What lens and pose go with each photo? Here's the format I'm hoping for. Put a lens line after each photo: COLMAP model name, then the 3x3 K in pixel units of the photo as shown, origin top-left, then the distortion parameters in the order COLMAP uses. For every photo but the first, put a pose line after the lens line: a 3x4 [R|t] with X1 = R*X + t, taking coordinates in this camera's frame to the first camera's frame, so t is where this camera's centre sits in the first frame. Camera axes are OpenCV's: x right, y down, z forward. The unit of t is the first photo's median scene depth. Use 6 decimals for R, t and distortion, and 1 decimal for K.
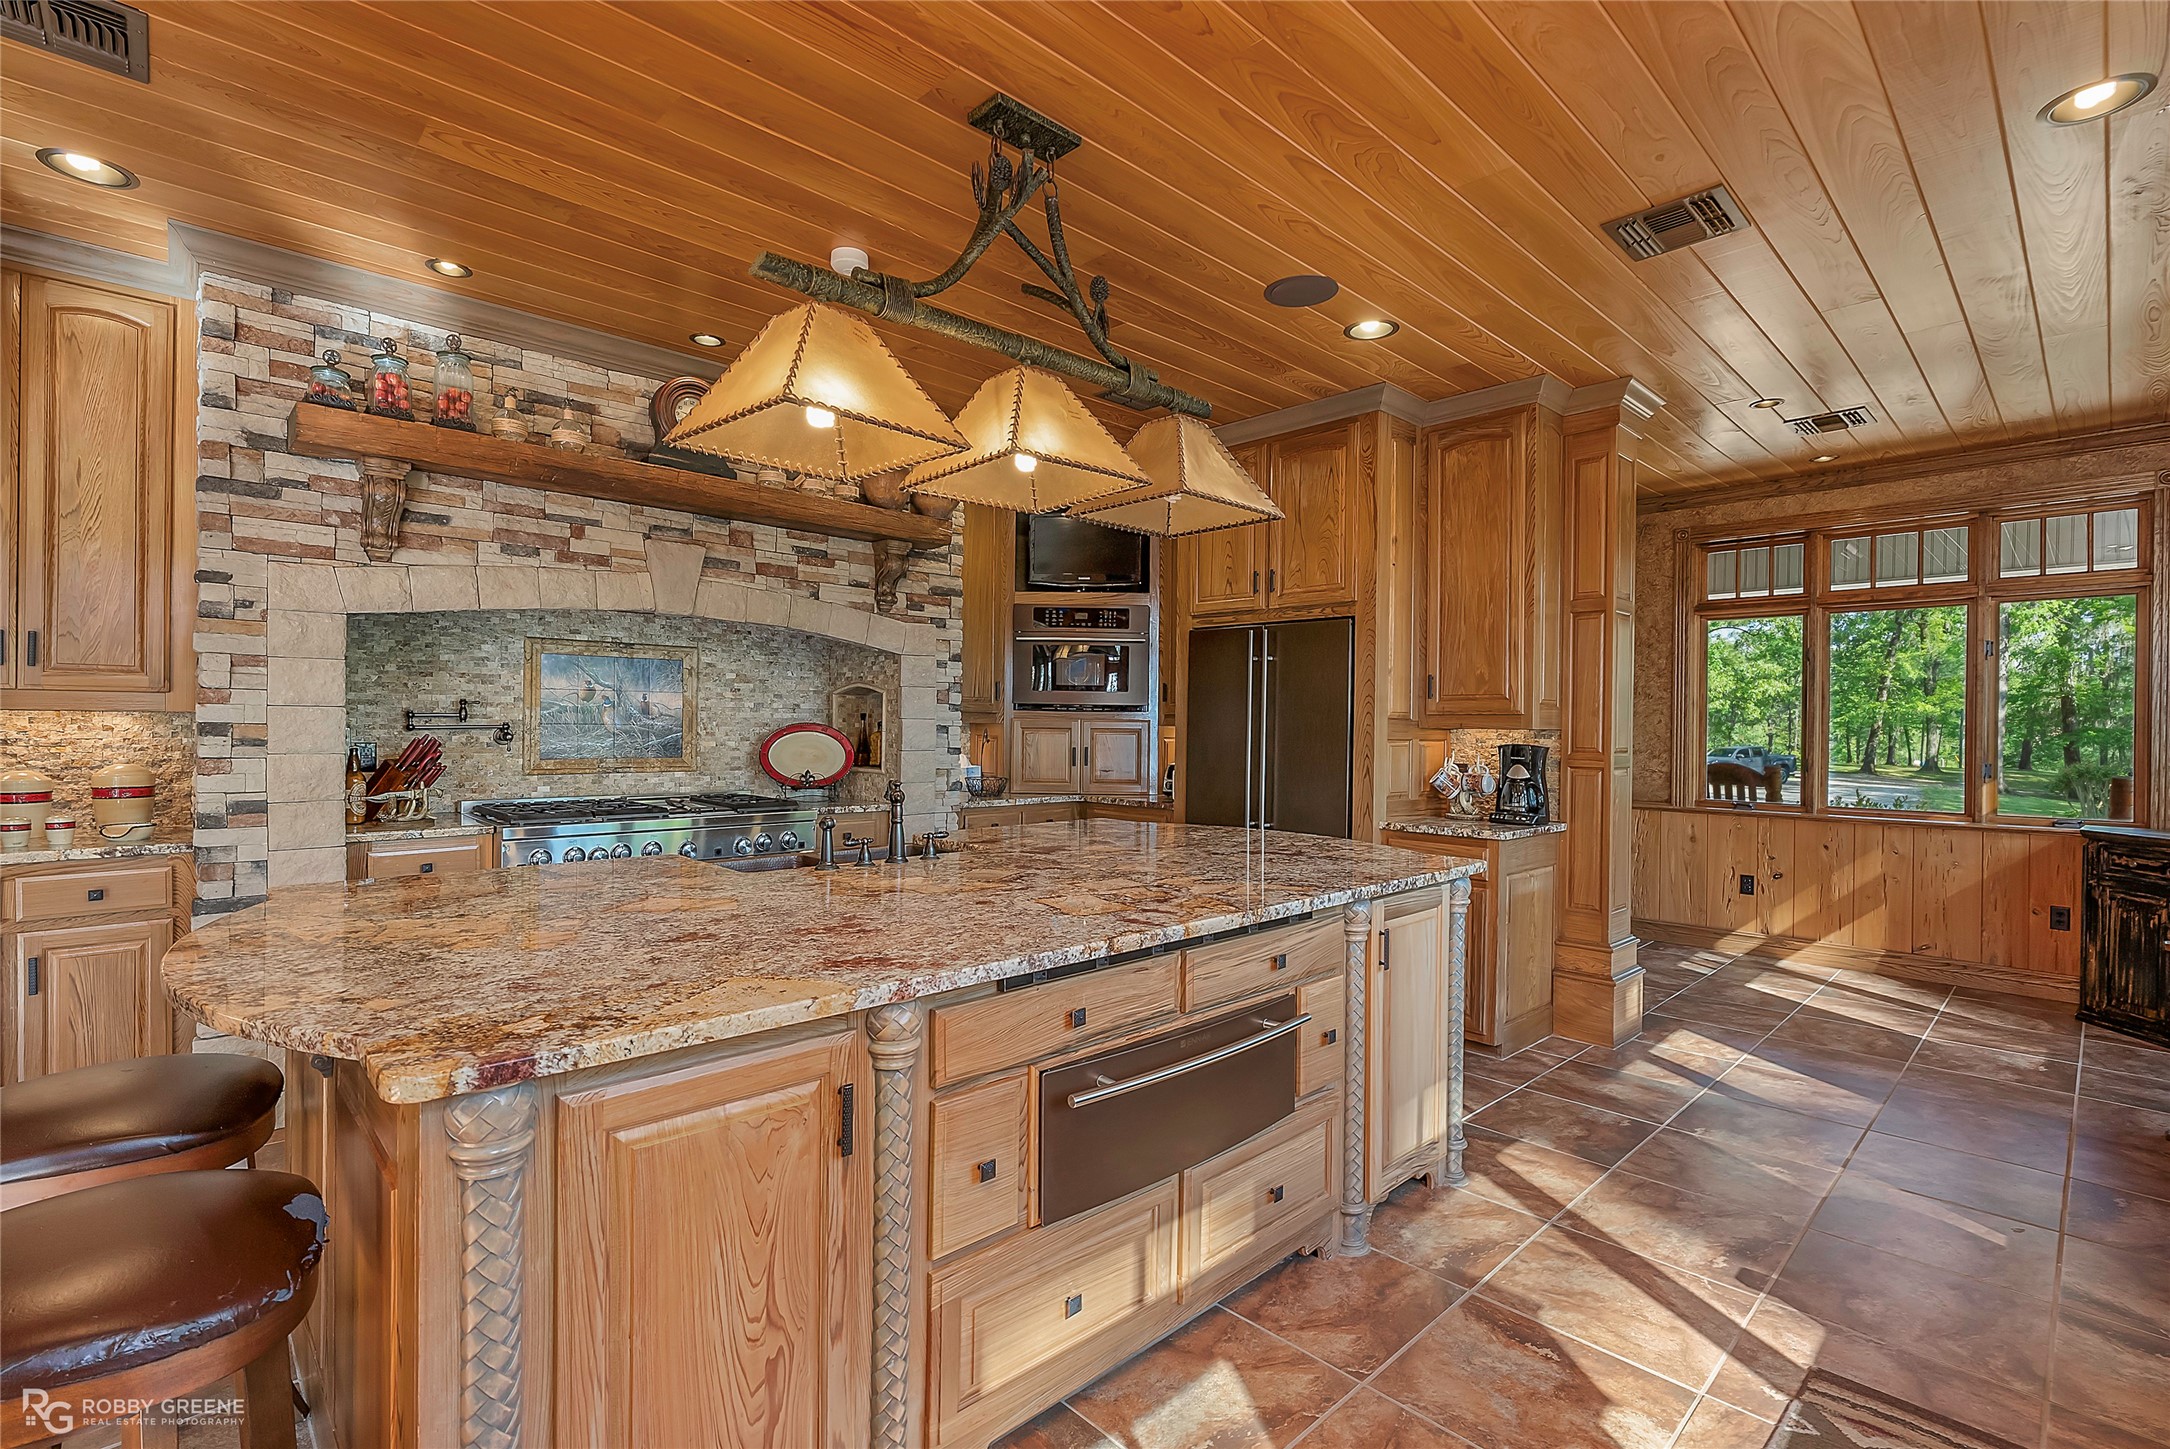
lens RADIAL K [[996.5, 0, 1064.9], [0, 996.5, 728.5], [0, 0, 1]] dist [-0.004483, 0.000958]
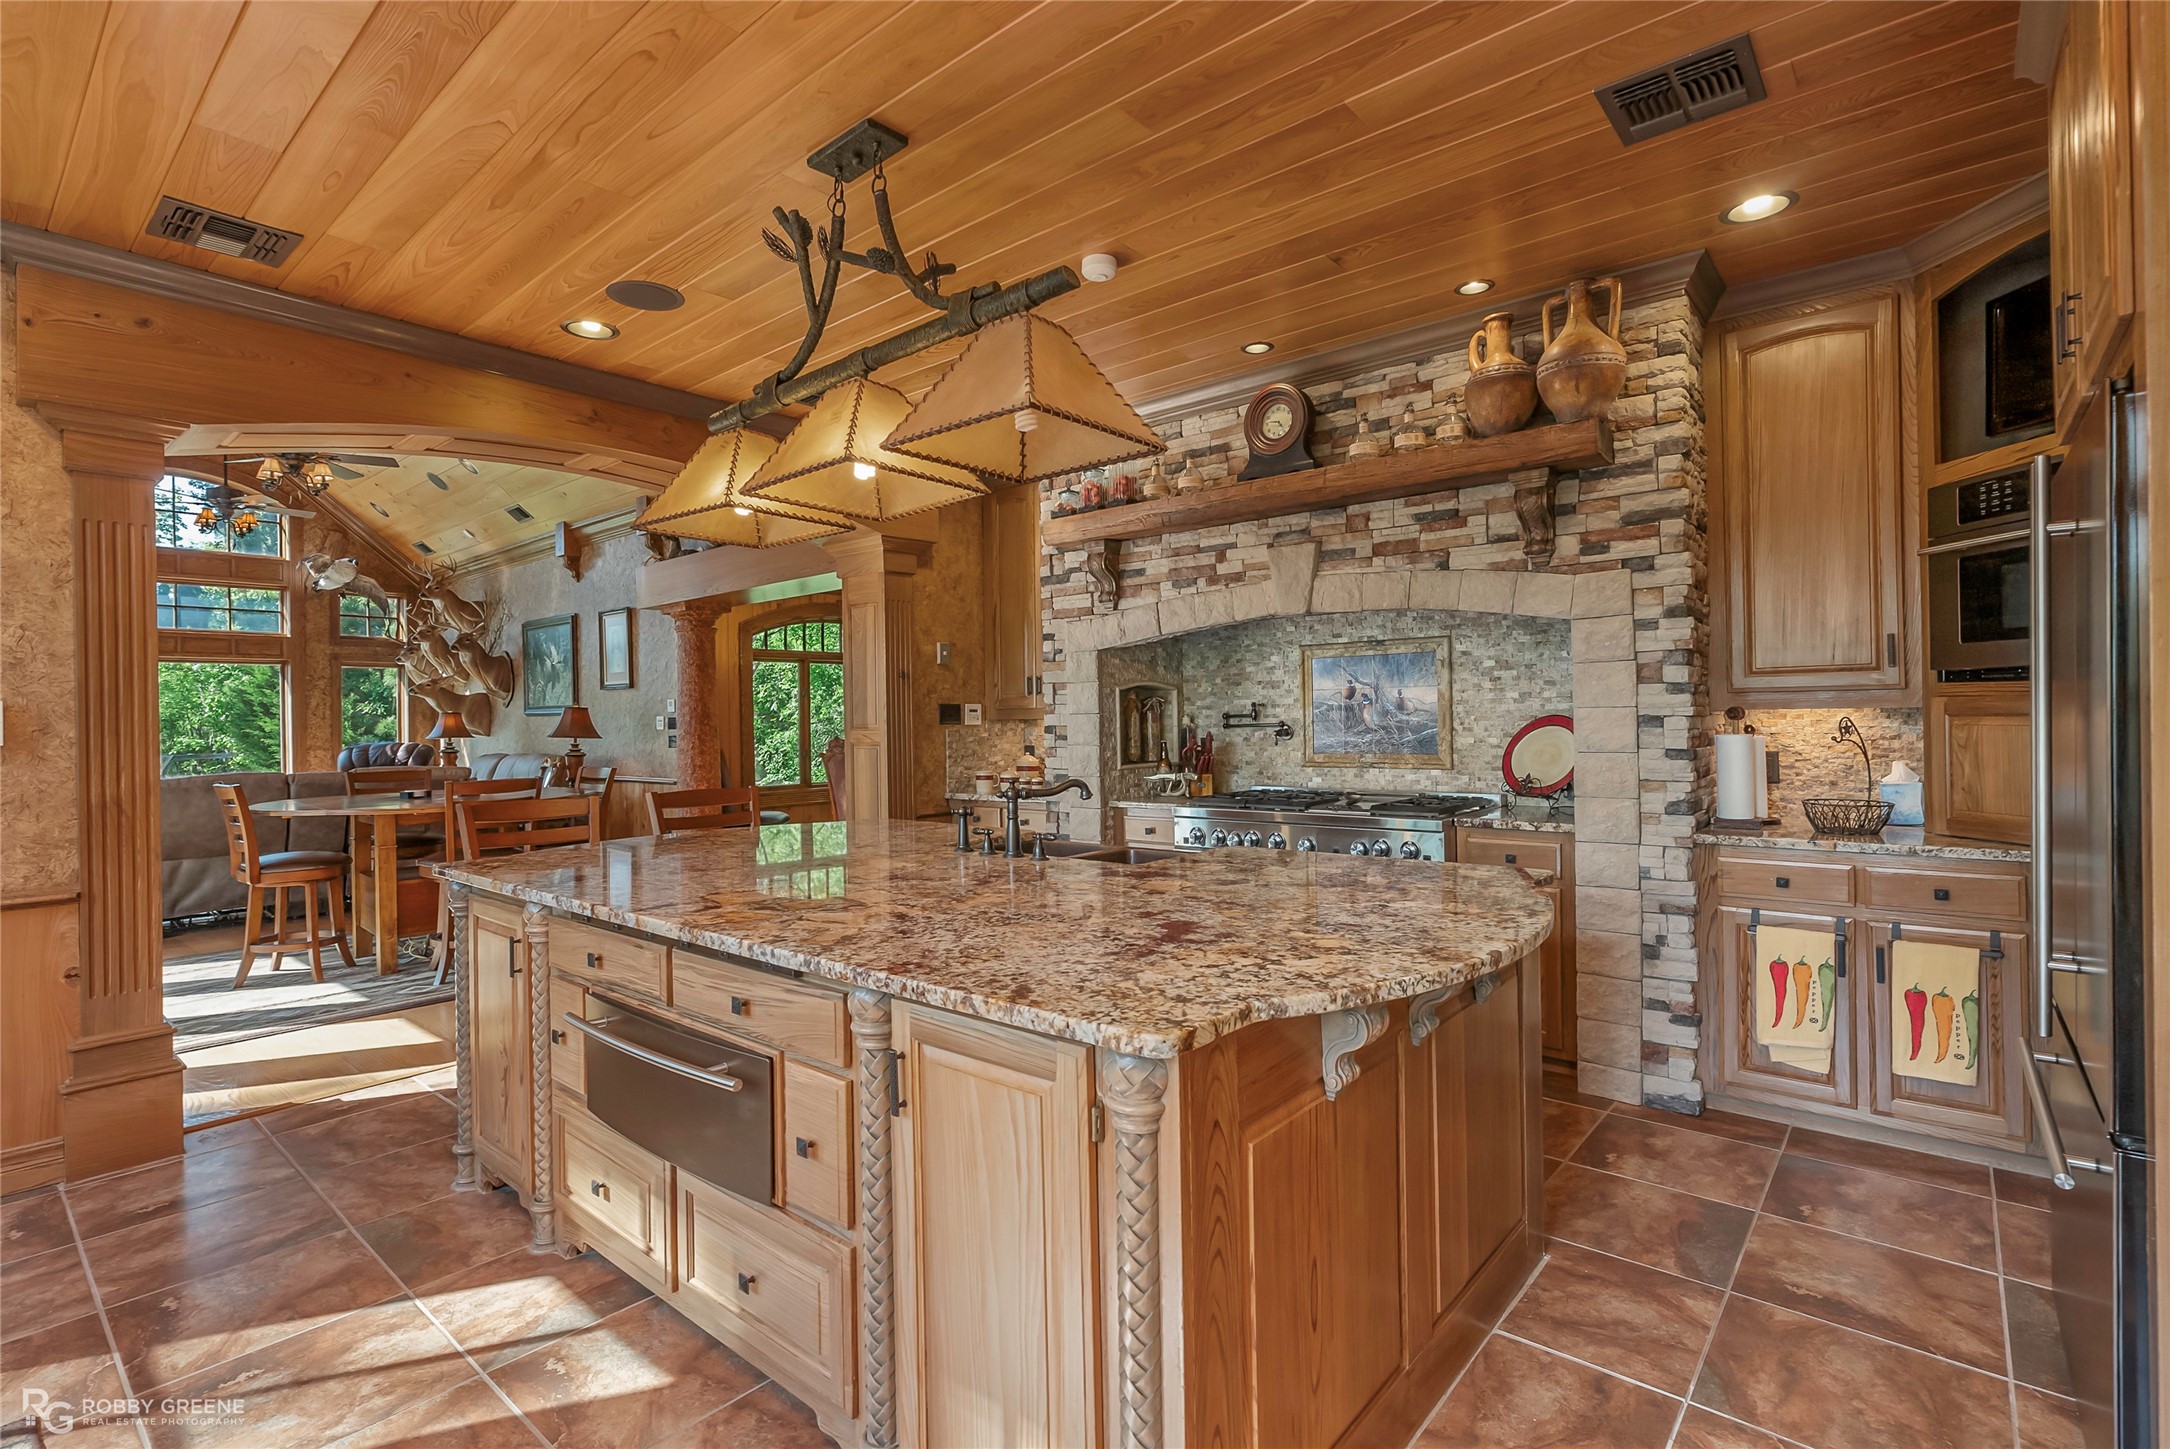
lens RADIAL K [[996.5, 0, 1085.4], [0, 996.5, 714.4], [0, 0, 1]] dist [-0.004483, 0.000958]
pose [[0.117149, -0.017315, -0.992963, 0.555207], [0.011899, 0.999801, -0.016031, 0.002355], [0.993043, -0.009938, 0.117331, 0.608821]]
